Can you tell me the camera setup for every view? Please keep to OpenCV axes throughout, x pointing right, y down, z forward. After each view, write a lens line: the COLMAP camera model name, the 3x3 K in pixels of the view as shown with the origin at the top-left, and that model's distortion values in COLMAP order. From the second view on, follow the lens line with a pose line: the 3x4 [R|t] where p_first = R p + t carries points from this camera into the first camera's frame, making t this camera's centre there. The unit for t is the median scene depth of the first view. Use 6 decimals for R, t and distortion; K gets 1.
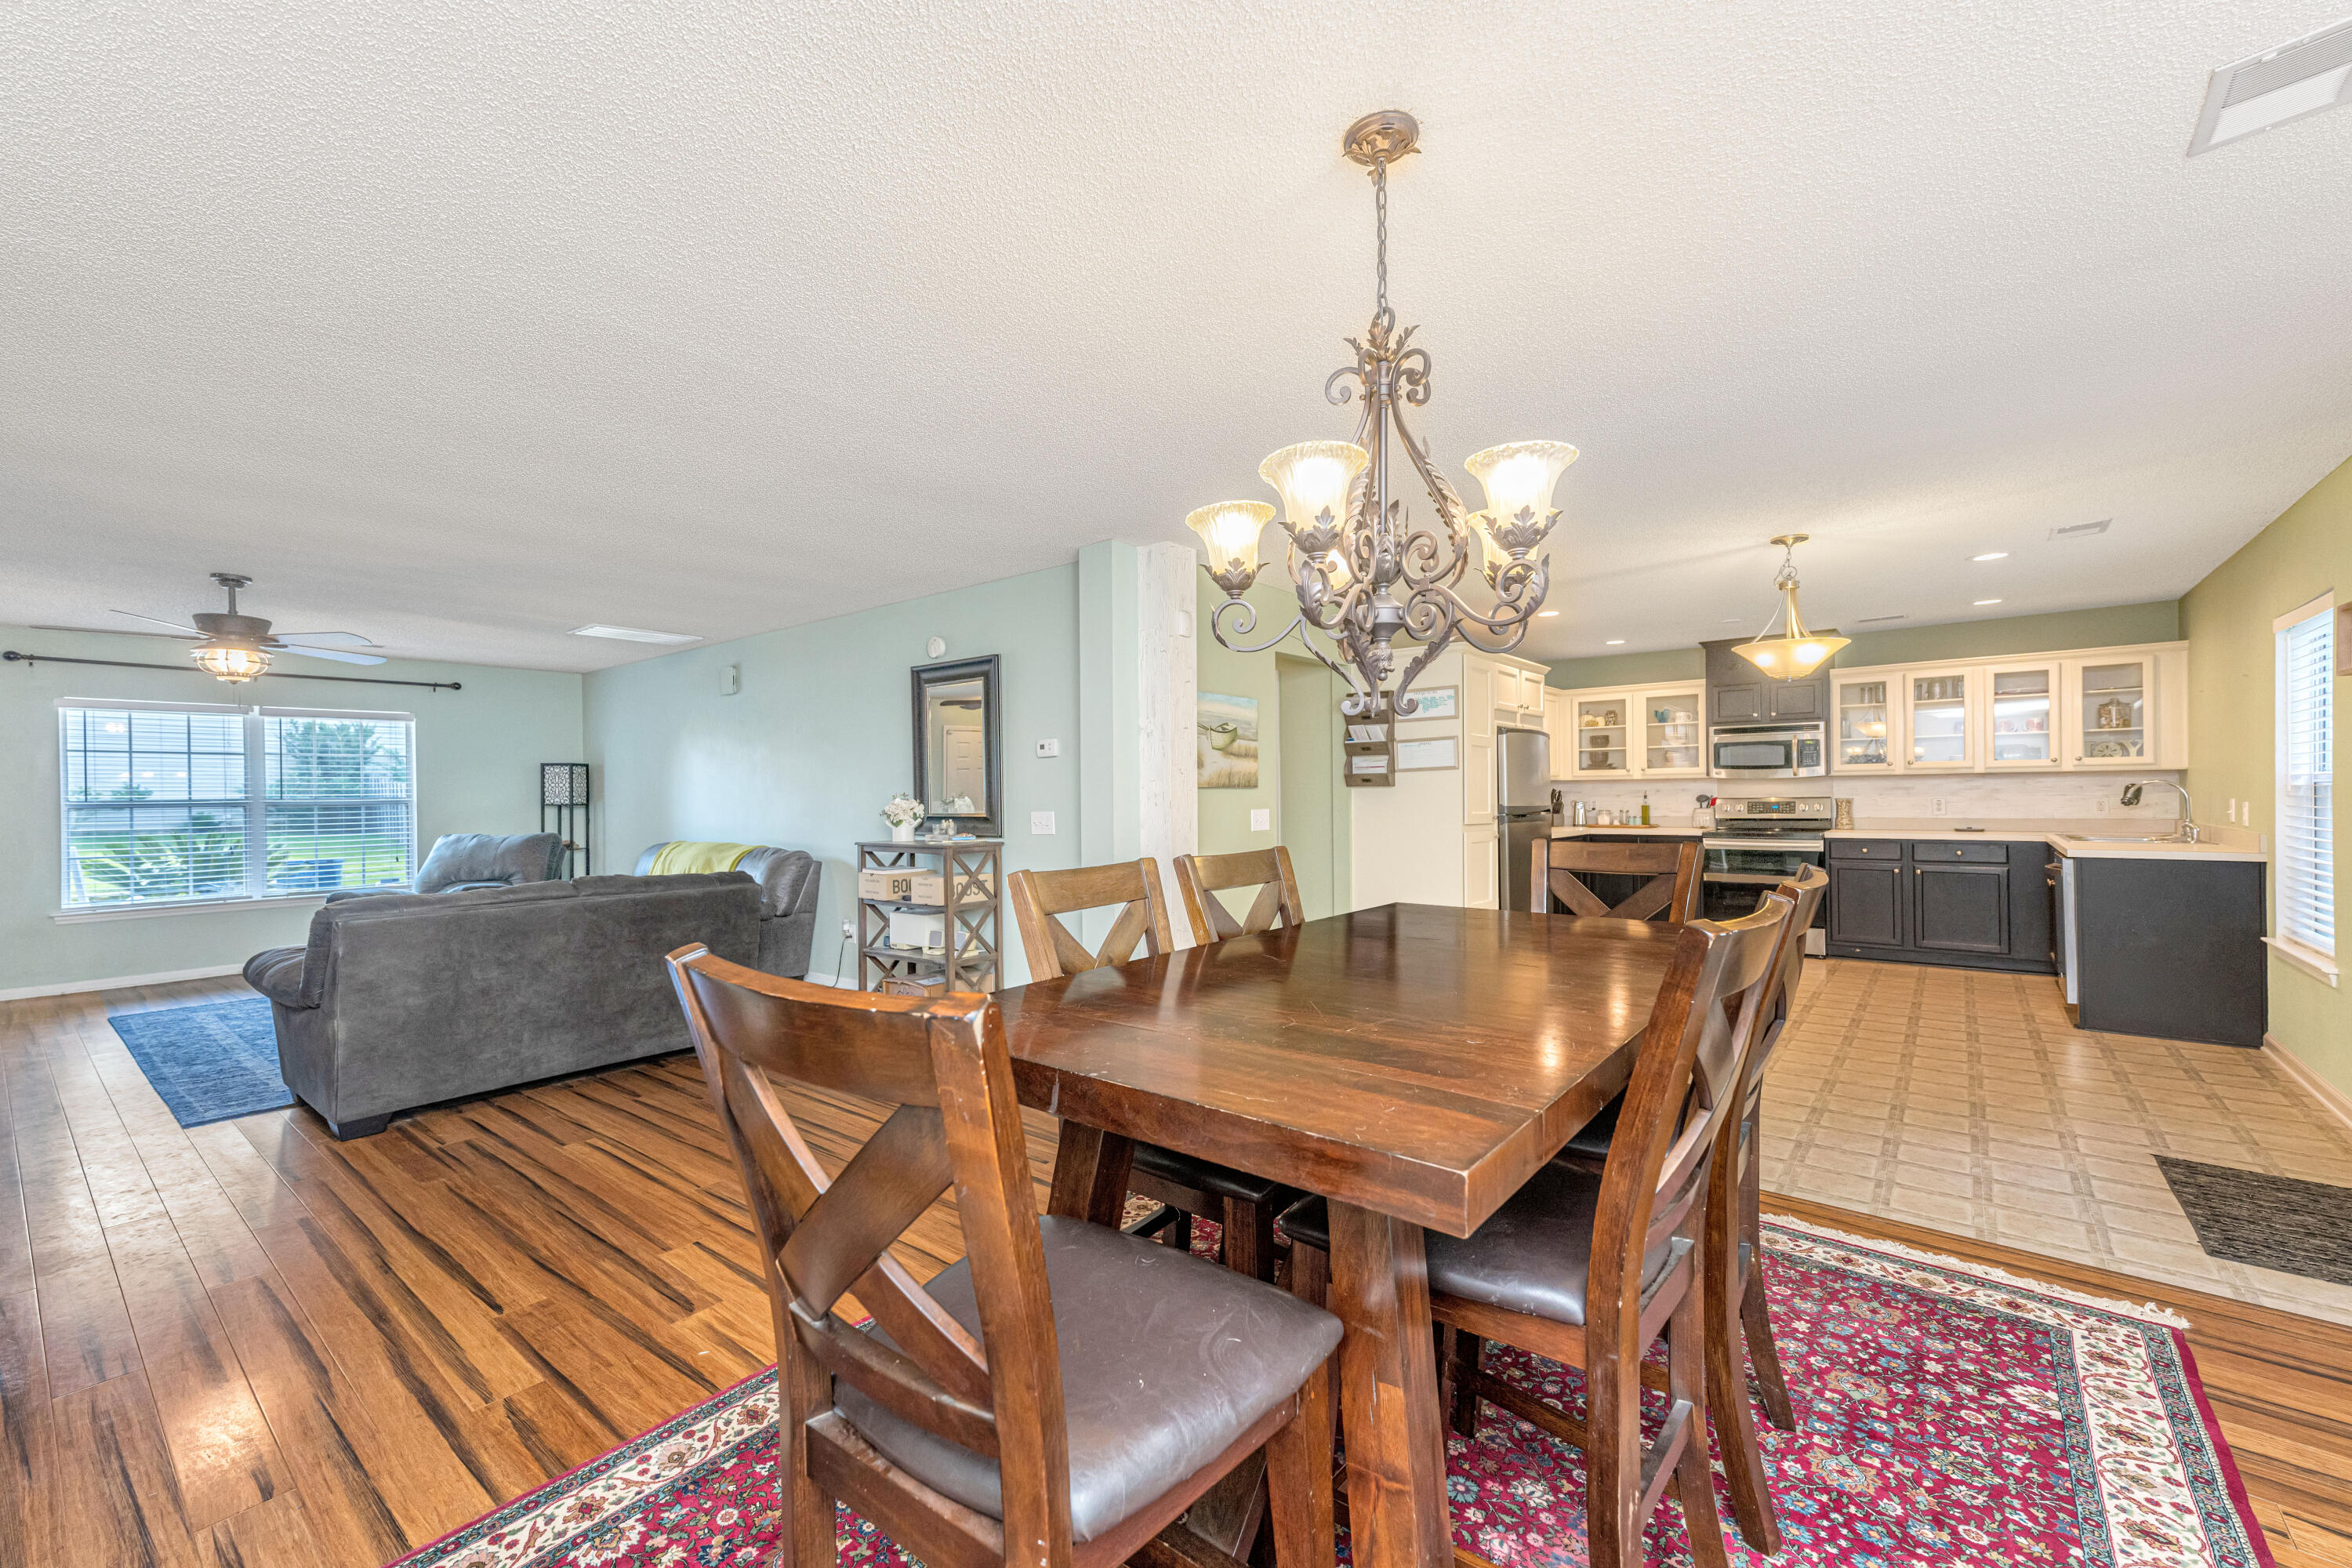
lens RADIAL K [[946.3, 0, 1204.8], [0, 946.3, 791.4], [0, 0, 1]] dist [0.031721, 0.000121]
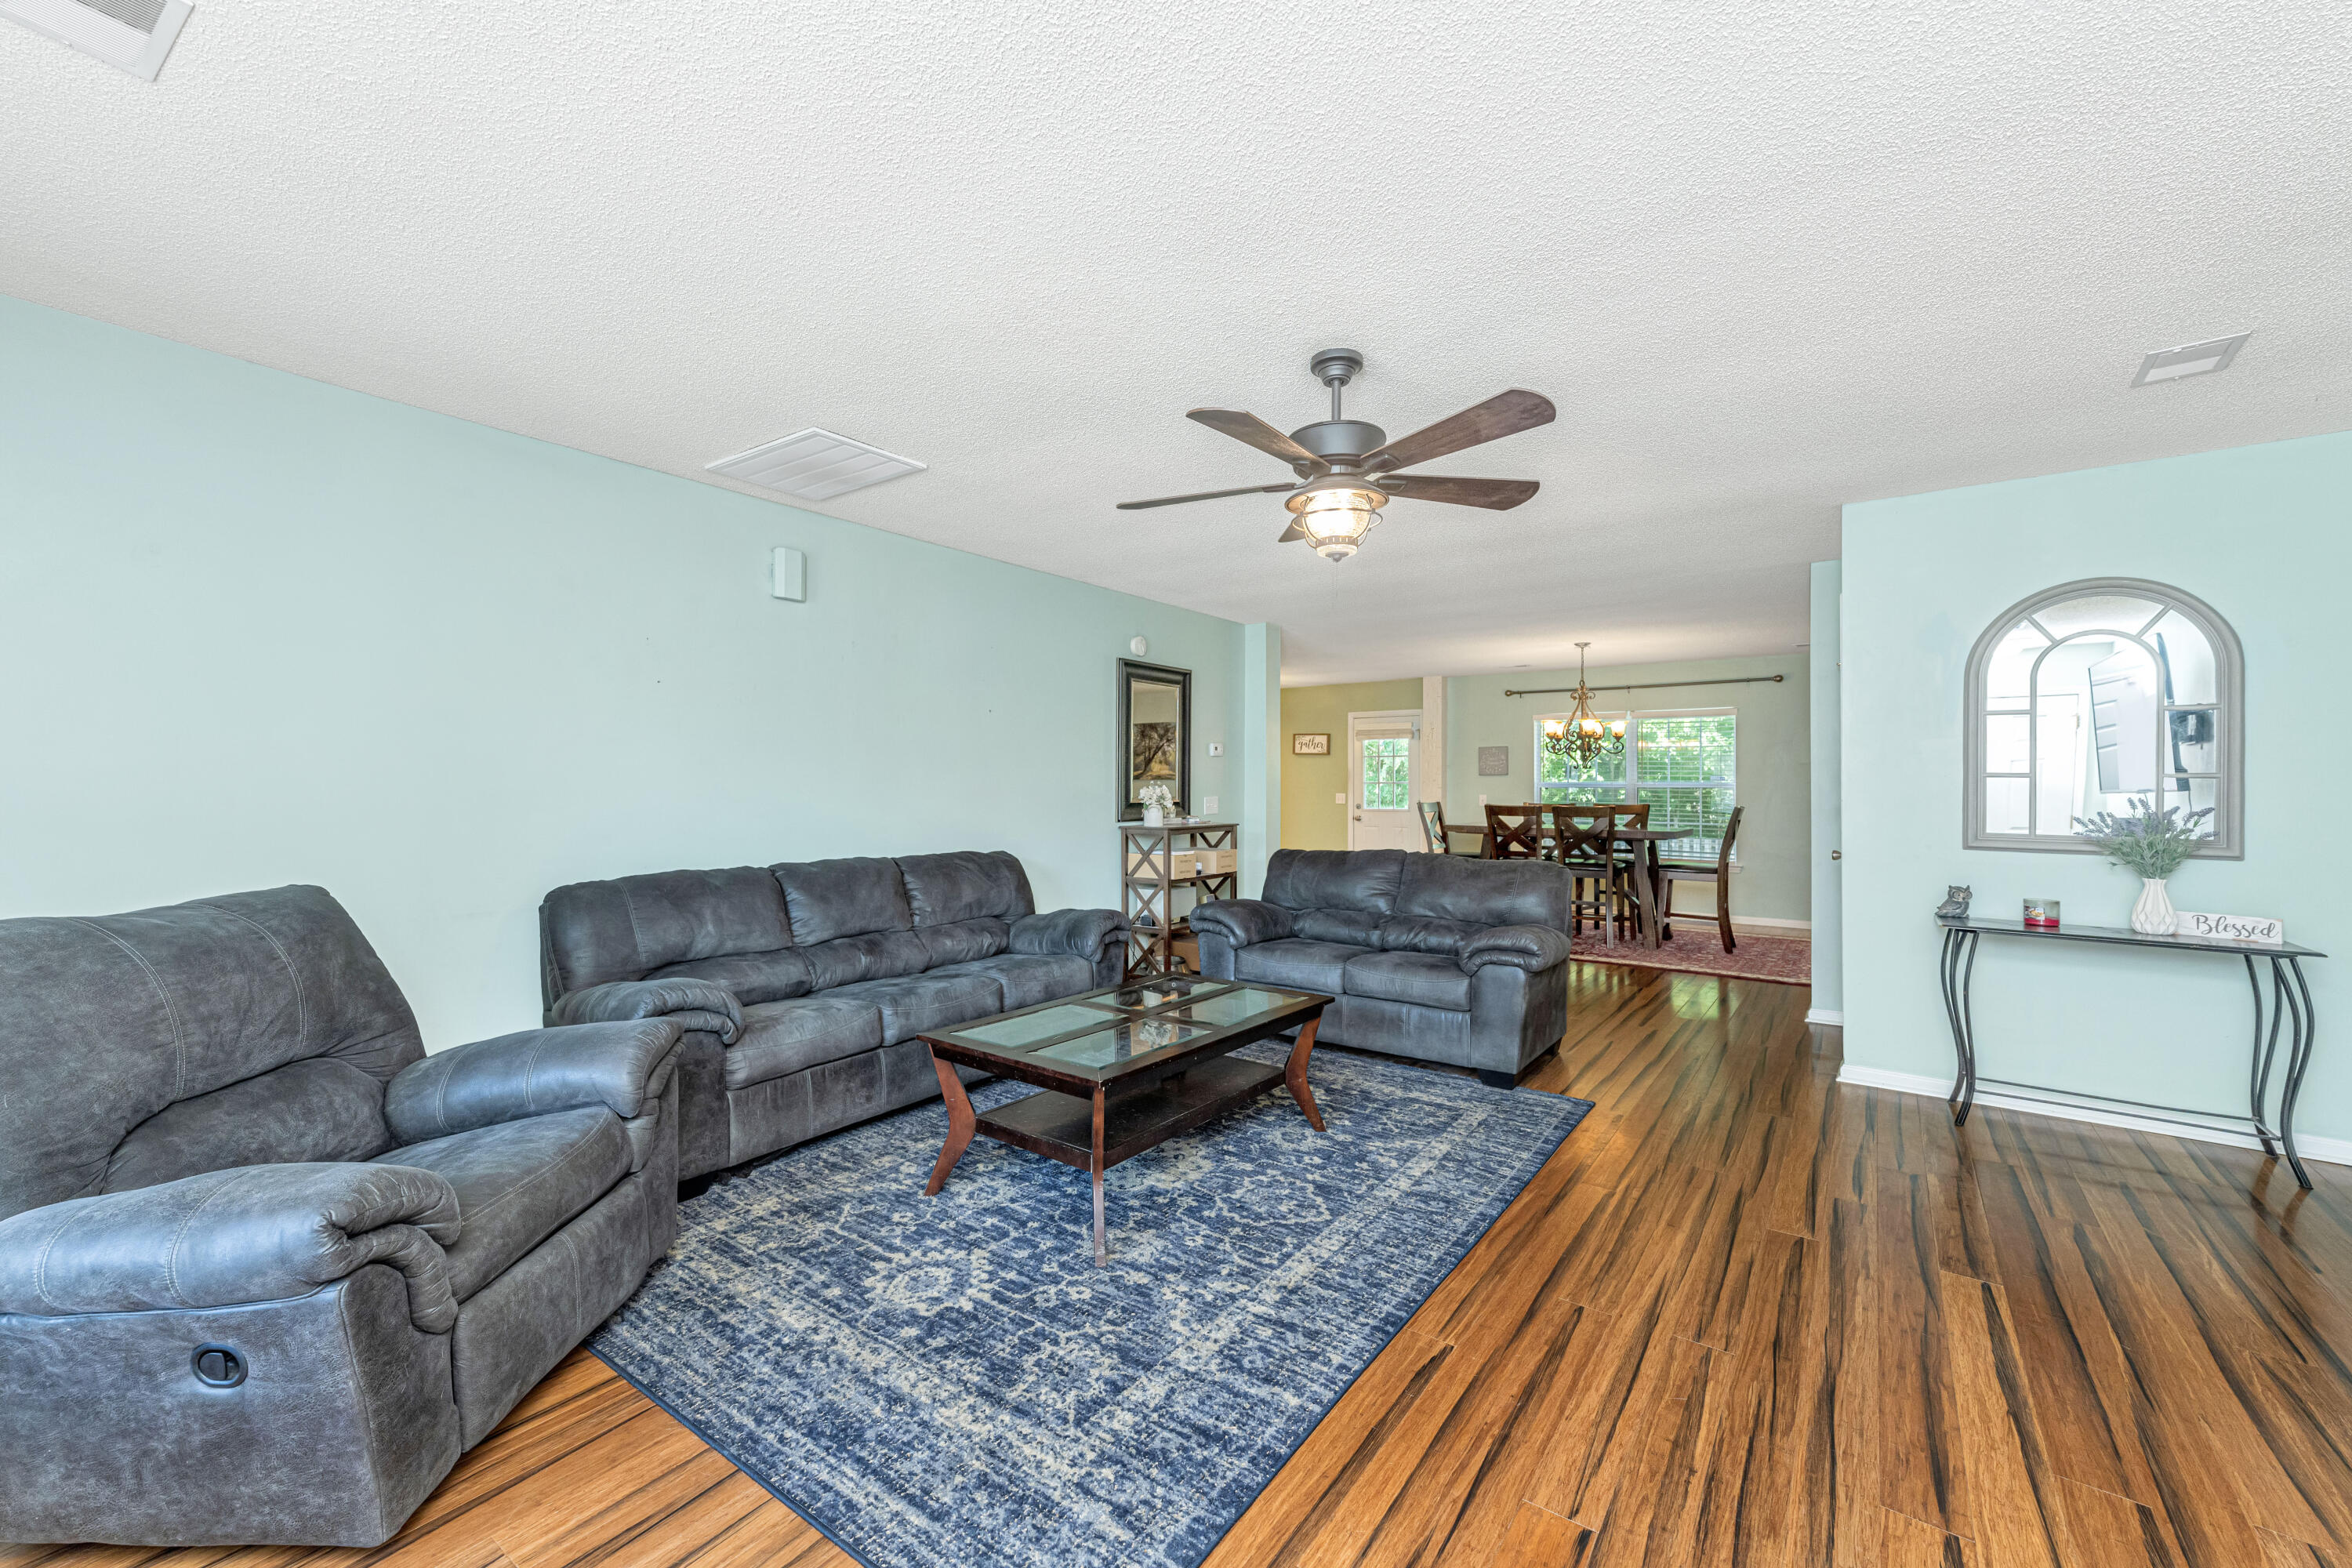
lens RADIAL K [[995.1, 0, 1125.2], [0, 995.1, 808.3], [0, 0, 1]] dist [0.031231, -0.000001]
pose [[-0.020164, -0.018208, 0.999631, -1.310980], [-0.004874, 0.999824, 0.018113, 0.010985], [-0.999785, -0.004507, -0.020249, 0.961096]]
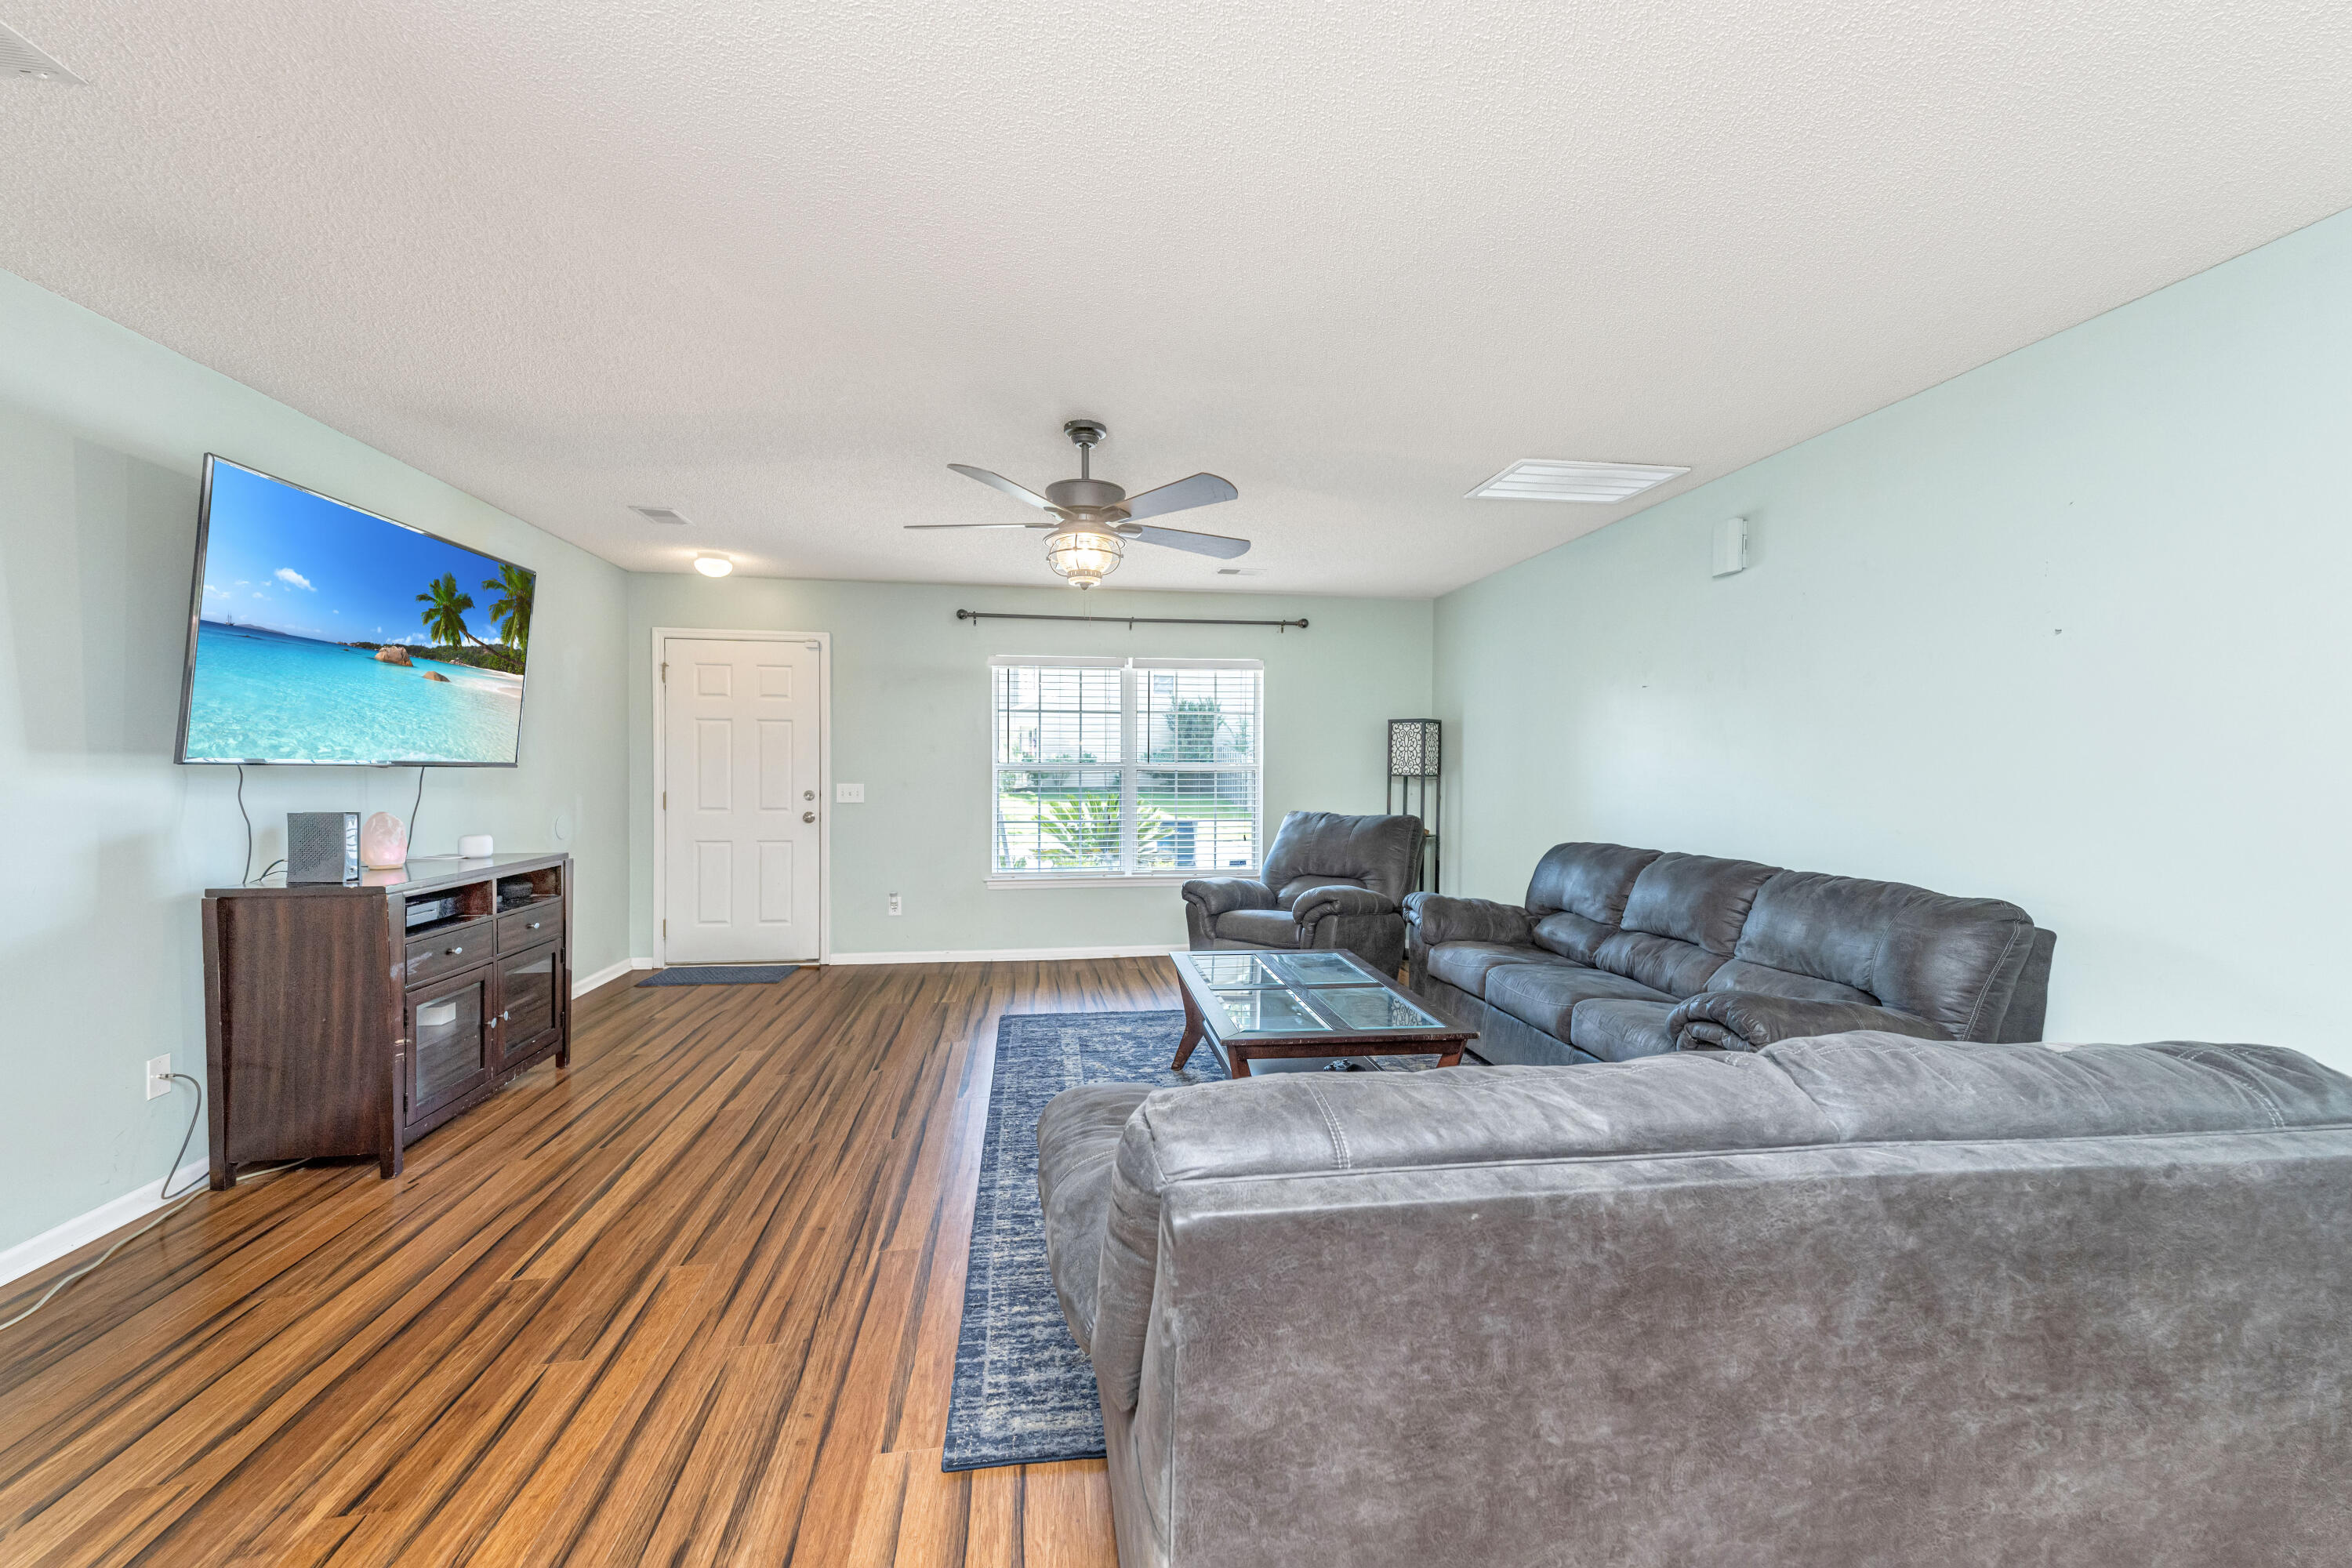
lens RADIAL K [[932.5, 0, 1167.5], [0, 932.5, 783.7], [0, 0, 1]] dist [0.031481, -0.000273]
pose [[0.723708, 0.026695, -0.689590, -0.434367], [-0.012614, 0.999596, 0.025459, 0.005966], [0.689991, -0.009726, 0.723753, 0.490961]]
